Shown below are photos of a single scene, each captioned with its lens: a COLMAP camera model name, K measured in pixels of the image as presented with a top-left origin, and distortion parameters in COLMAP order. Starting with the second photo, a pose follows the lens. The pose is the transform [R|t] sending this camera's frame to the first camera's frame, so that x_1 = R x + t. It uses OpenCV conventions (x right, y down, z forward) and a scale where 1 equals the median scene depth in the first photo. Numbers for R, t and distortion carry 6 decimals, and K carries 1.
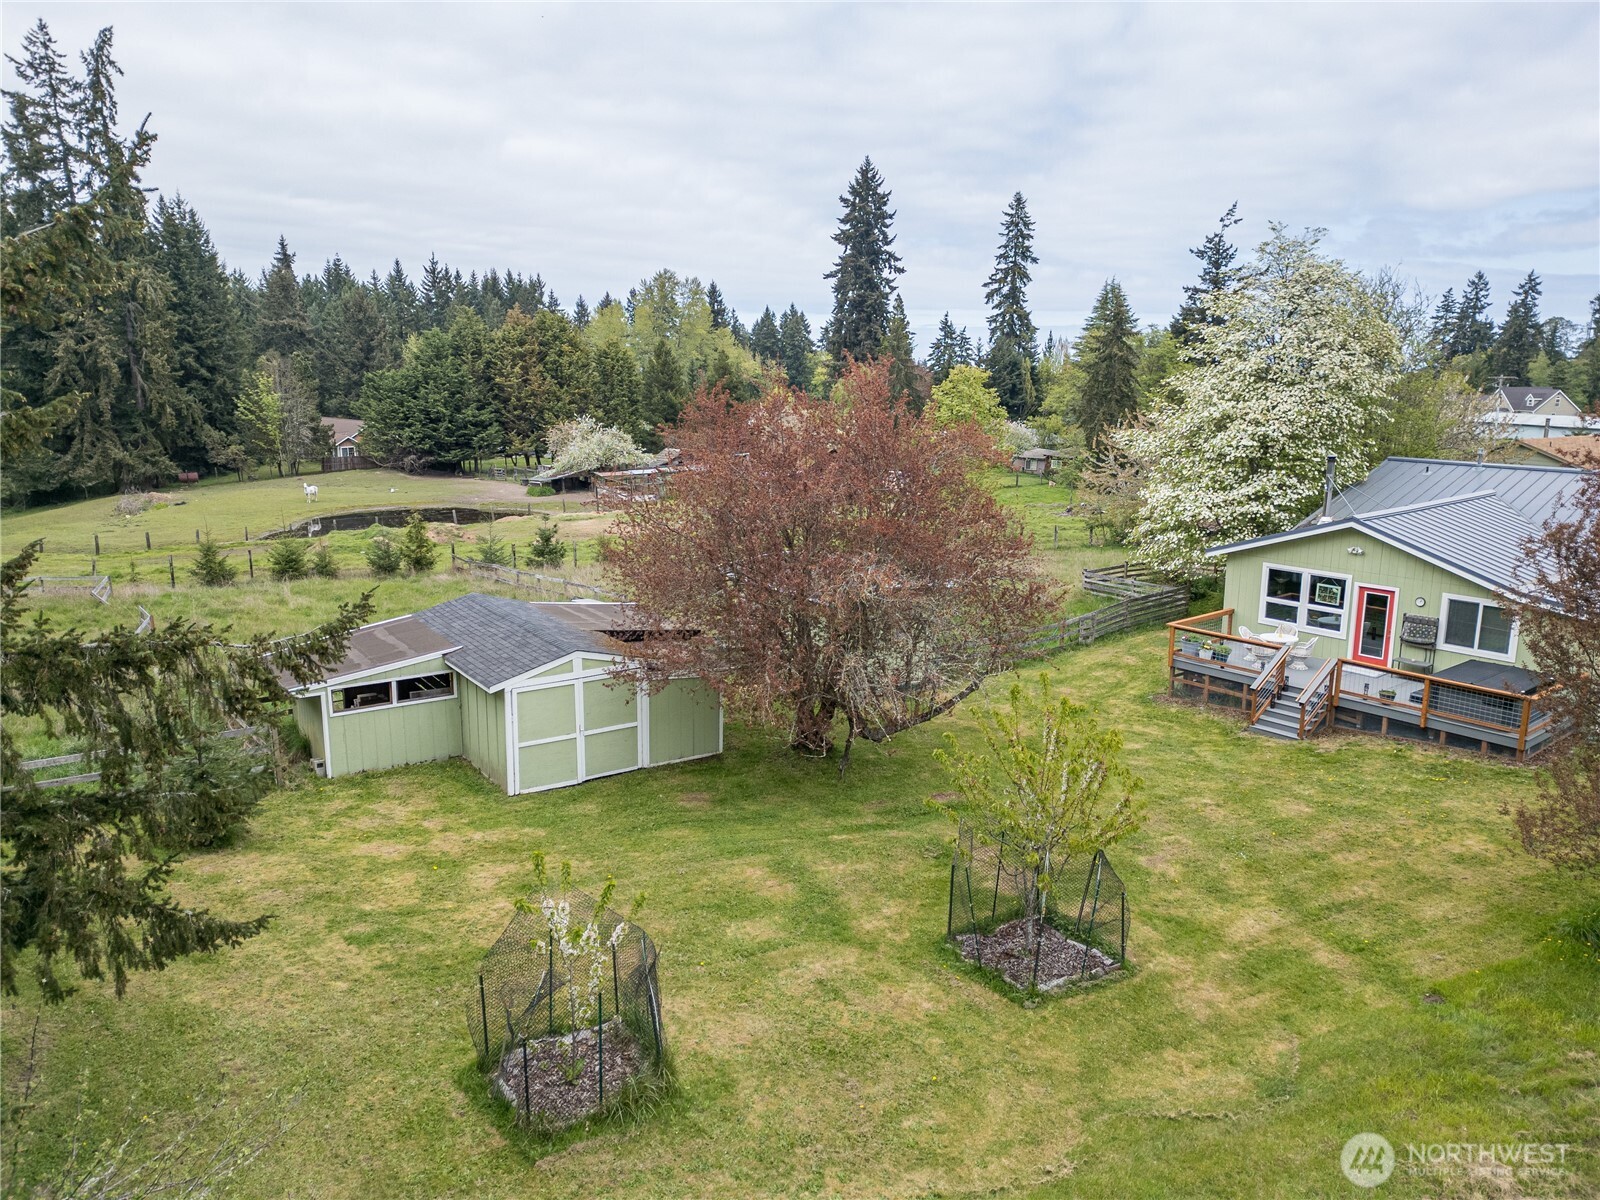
lens RADIAL K [[1127.6, 0, 800.0], [0, 1127.6, 600.0], [0, 0, 1]] dist [0.042622, -0.002129]
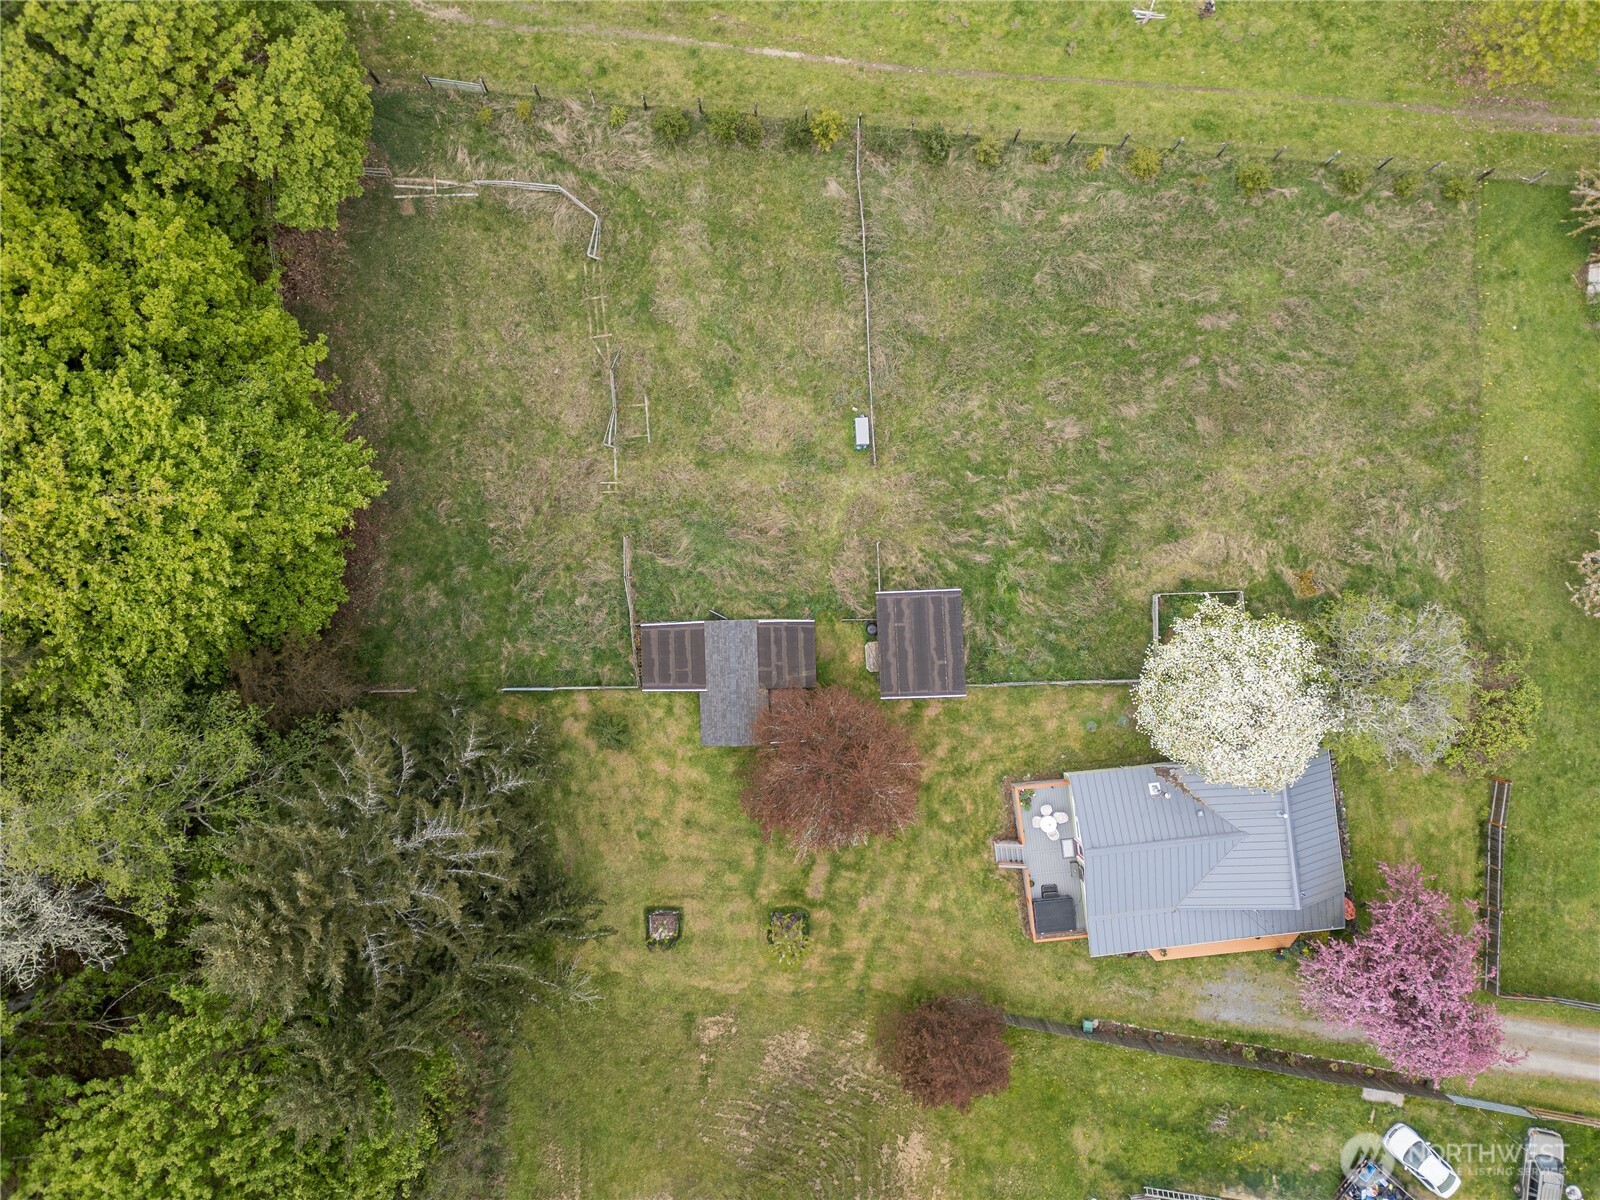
lens RADIAL K [[1109.3, 0, 800.0], [0, 1109.3, 600.0], [0, 0, 1]] dist [0.090379, -0.139432]
pose [[0.845461, 0.534015, -0.004881, -0.192766], [-0.110321, 0.183590, 0.976793, -2.063528], [0.522519, -0.825301, 0.214131, 0.650310]]
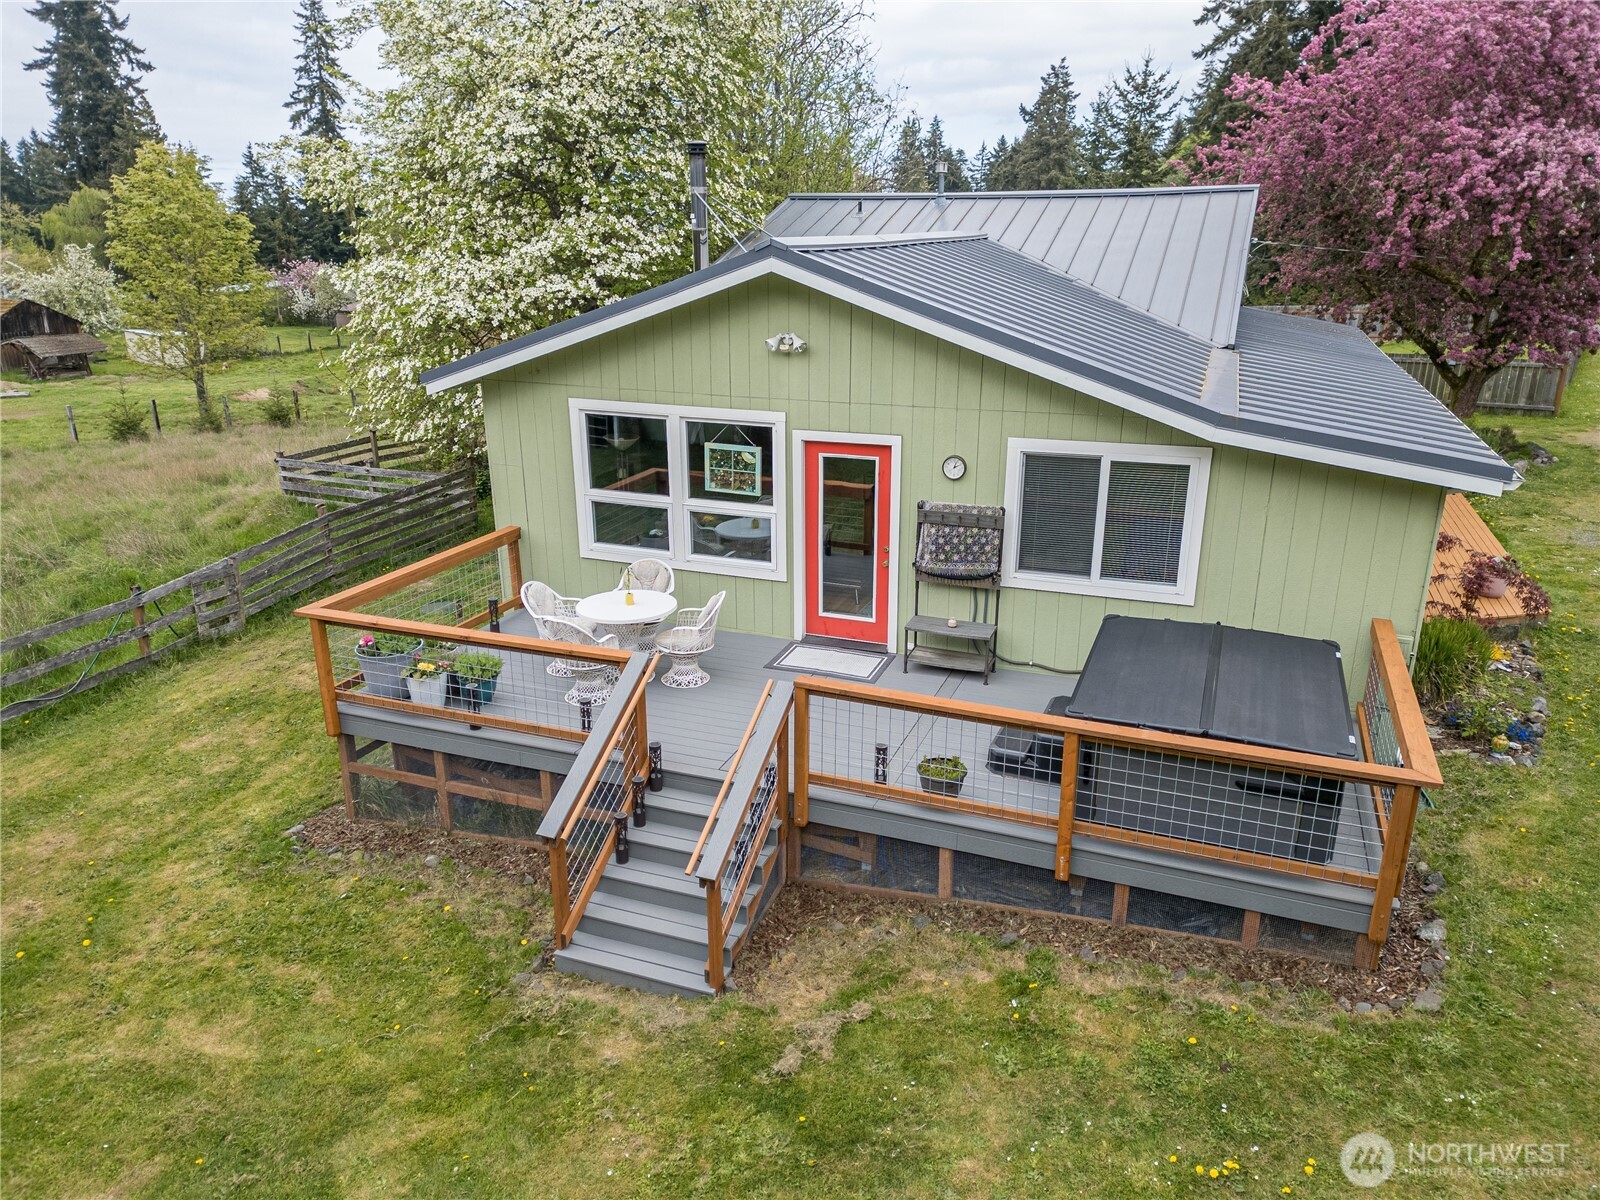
lens RADIAL K [[1105.7, 0, 800.0], [0, 1105.7, 600.0], [0, 0, 1]] dist [0.047427, -0.000922]
pose [[0.865373, -0.162071, 0.474197, 0.304657], [0.107636, 0.984286, 0.139982, -0.011479], [-0.489433, -0.070096, 0.869219, 0.672227]]
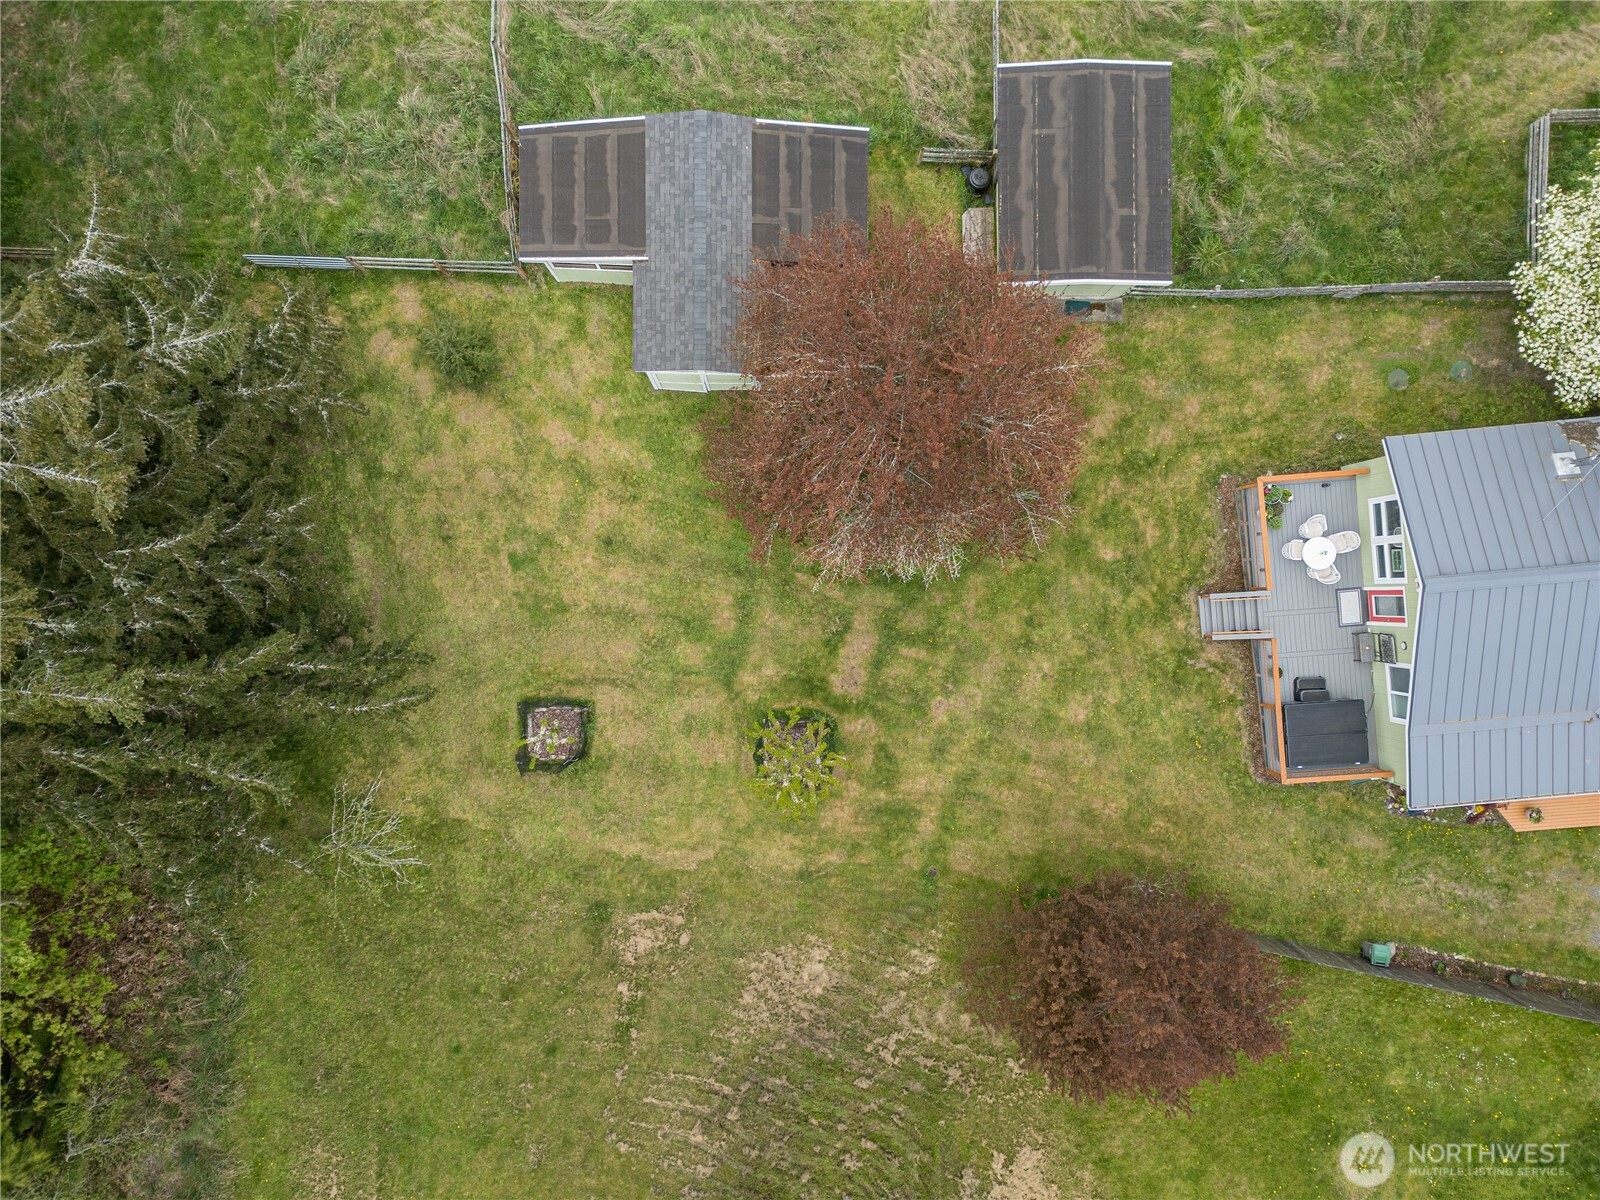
lens RADIAL K [[1140.3, 0, 800.0], [0, 1140.3, 600.0], [0, 0, 1]] dist [0.096945, -0.116039]
pose [[0.827219, 0.561879, -0.001070, 0.038405], [-0.113885, 0.169529, 0.978923, -0.984126], [0.550218, -0.809662, 0.204227, 0.465318]]
